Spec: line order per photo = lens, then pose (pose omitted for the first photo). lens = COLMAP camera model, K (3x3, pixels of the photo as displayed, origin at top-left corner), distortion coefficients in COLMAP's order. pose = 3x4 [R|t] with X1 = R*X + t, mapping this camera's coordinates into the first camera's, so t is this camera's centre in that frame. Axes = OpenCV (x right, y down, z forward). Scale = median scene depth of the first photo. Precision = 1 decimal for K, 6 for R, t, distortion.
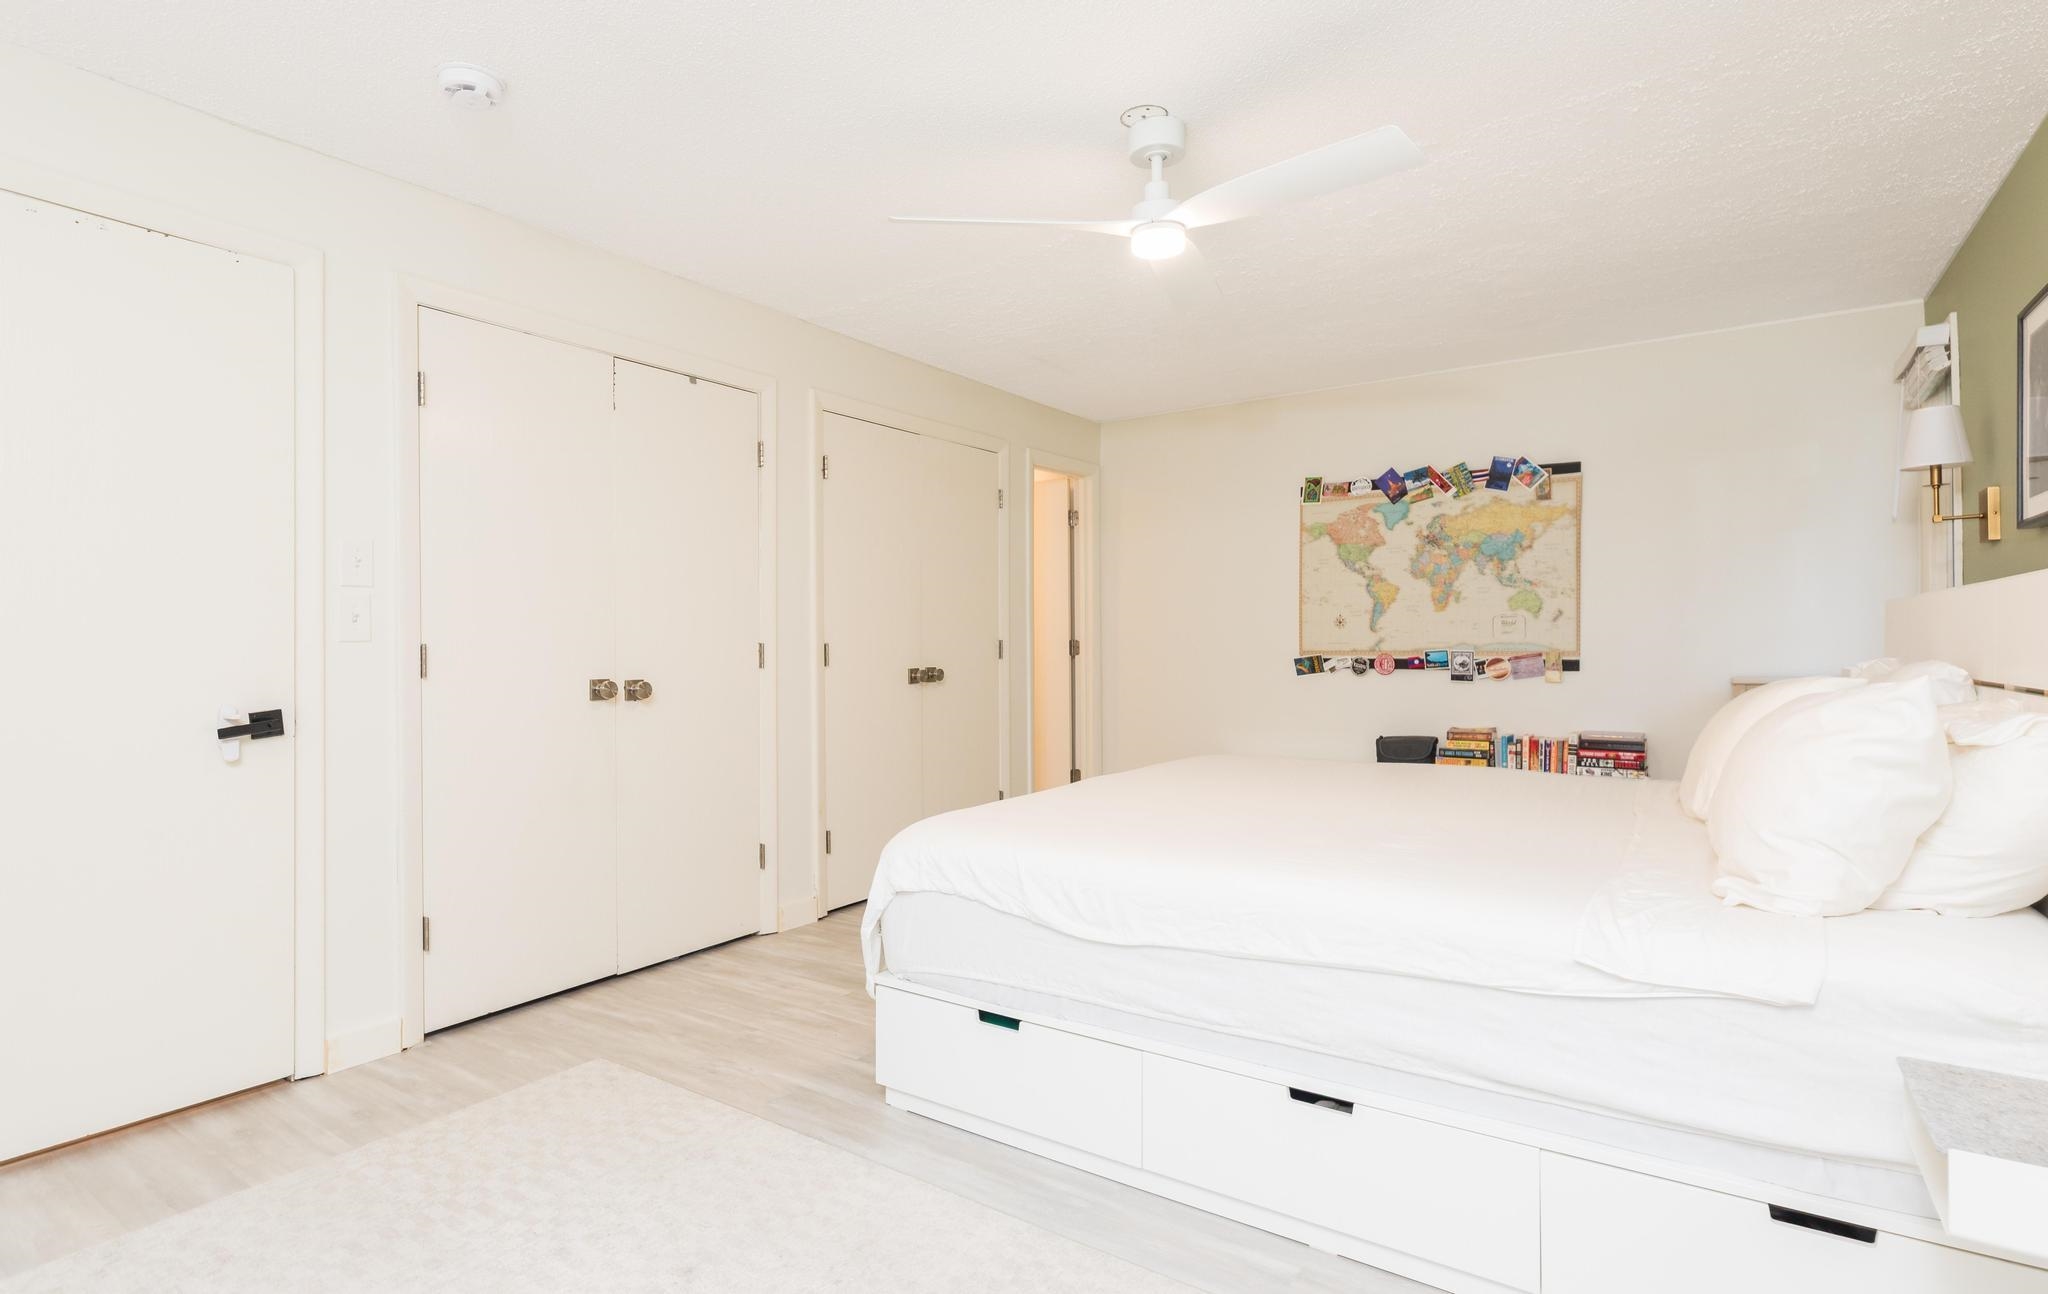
lens RADIAL K [[1017.7, 0, 1025.1], [0, 1017.7, 643.6], [0, 0, 1]] dist [0.011488, 0.000647]
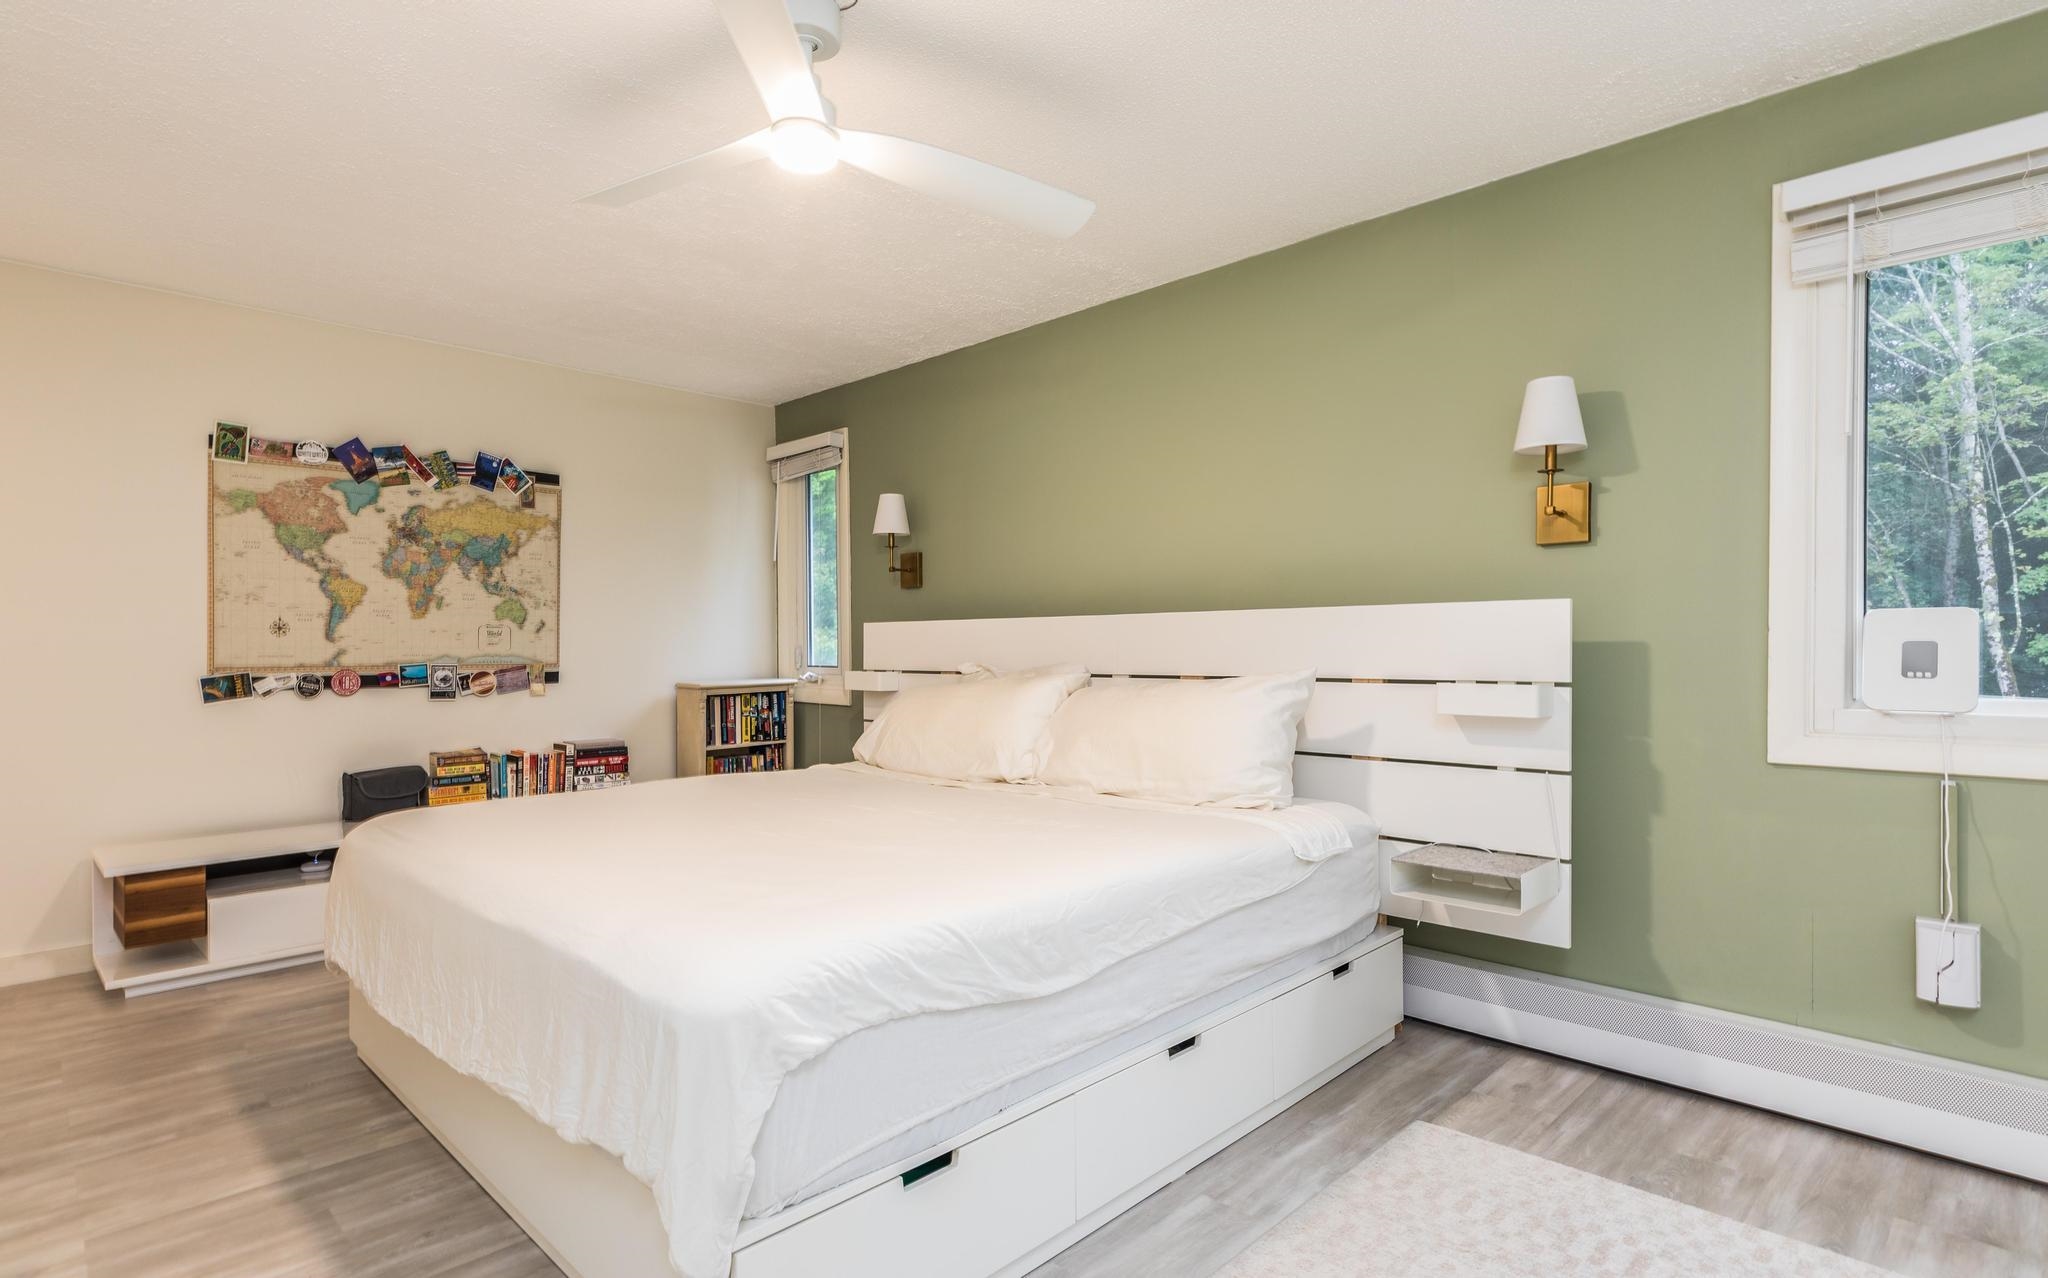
lens RADIAL K [[1017.7, 0, 954.7], [0, 1017.7, 655.8], [0, 0, 1]] dist [0.011488, 0.000647]
pose [[0.215658, -0.001556, 0.976468, -0.334674], [0.005759, 0.999983, 0.000321, 0.002177], [-0.976452, 0.005555, 0.215663, 0.377625]]
